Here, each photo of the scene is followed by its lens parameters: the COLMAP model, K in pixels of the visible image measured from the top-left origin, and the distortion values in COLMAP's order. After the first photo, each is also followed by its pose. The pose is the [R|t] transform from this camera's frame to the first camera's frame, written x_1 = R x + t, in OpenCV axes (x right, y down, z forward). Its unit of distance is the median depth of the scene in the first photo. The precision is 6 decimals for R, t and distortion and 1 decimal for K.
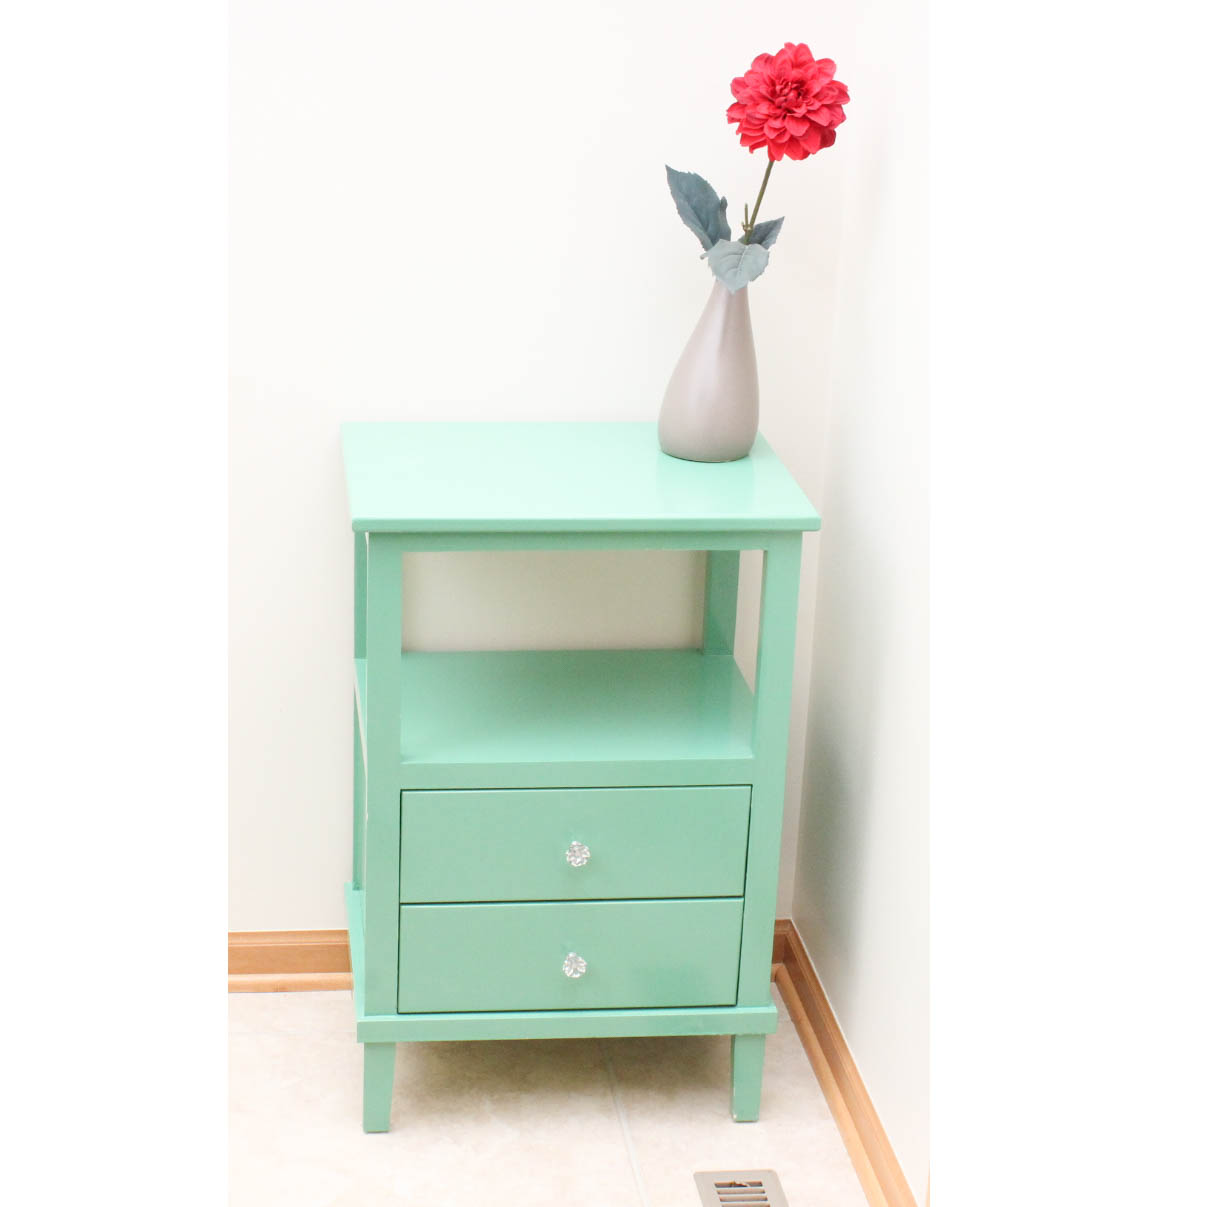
lens RADIAL K [[2682.2, 0, 603.5], [0, 2682.2, 603.5], [0, 0, 1]] dist [-0.005852, -0.133888]
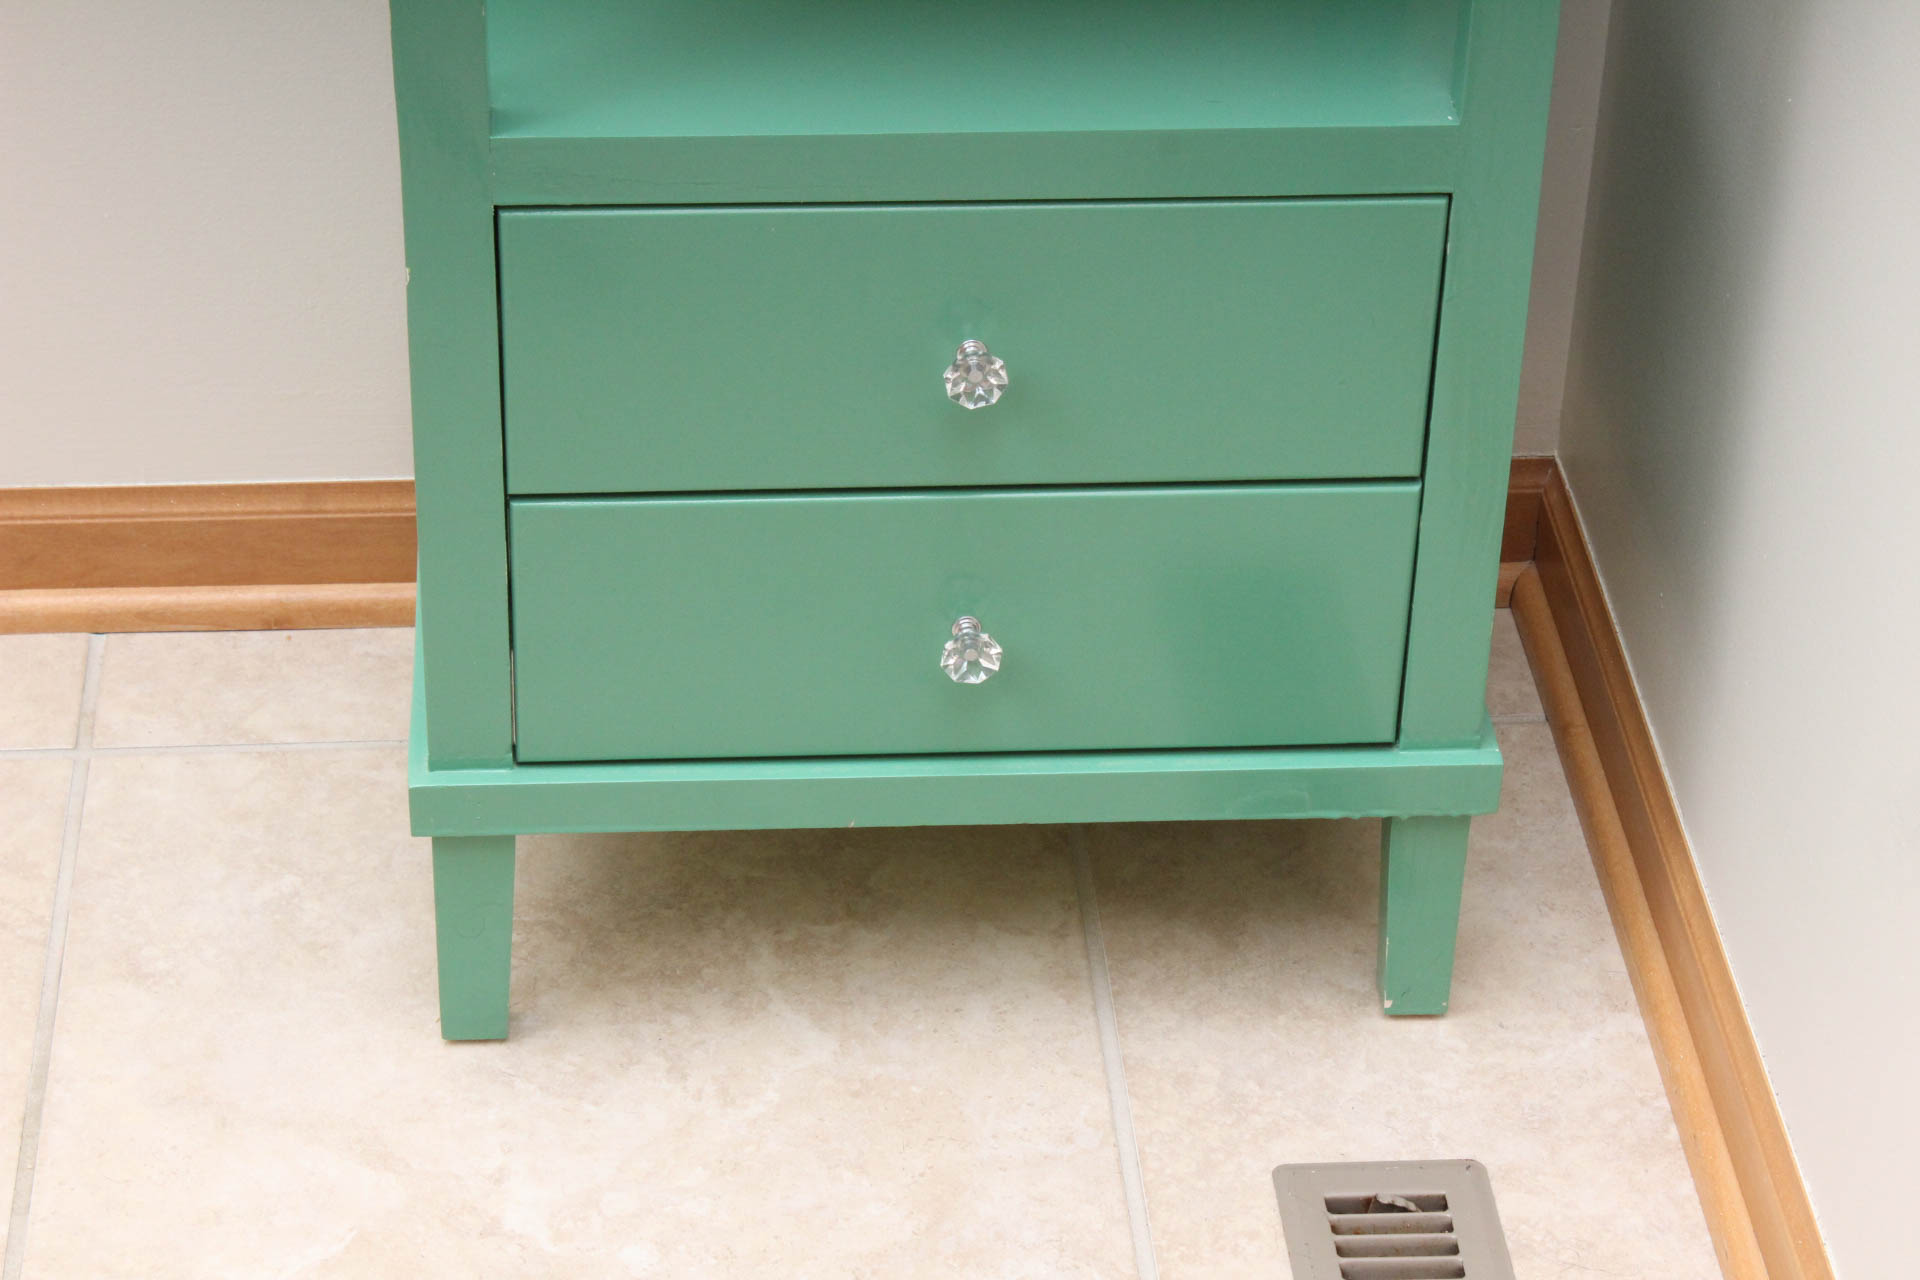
lens RADIAL K [[4702.9, 0, 960.0], [0, 4702.9, 640.0], [0, 0, 1]] dist [0.028201, -0.209623]
pose [[0.997752, 0.019868, -0.063998, 0.030765], [-0.003311, 0.968487, 0.249041, -0.034327], [0.066929, -0.248270, 0.966376, 0.355198]]
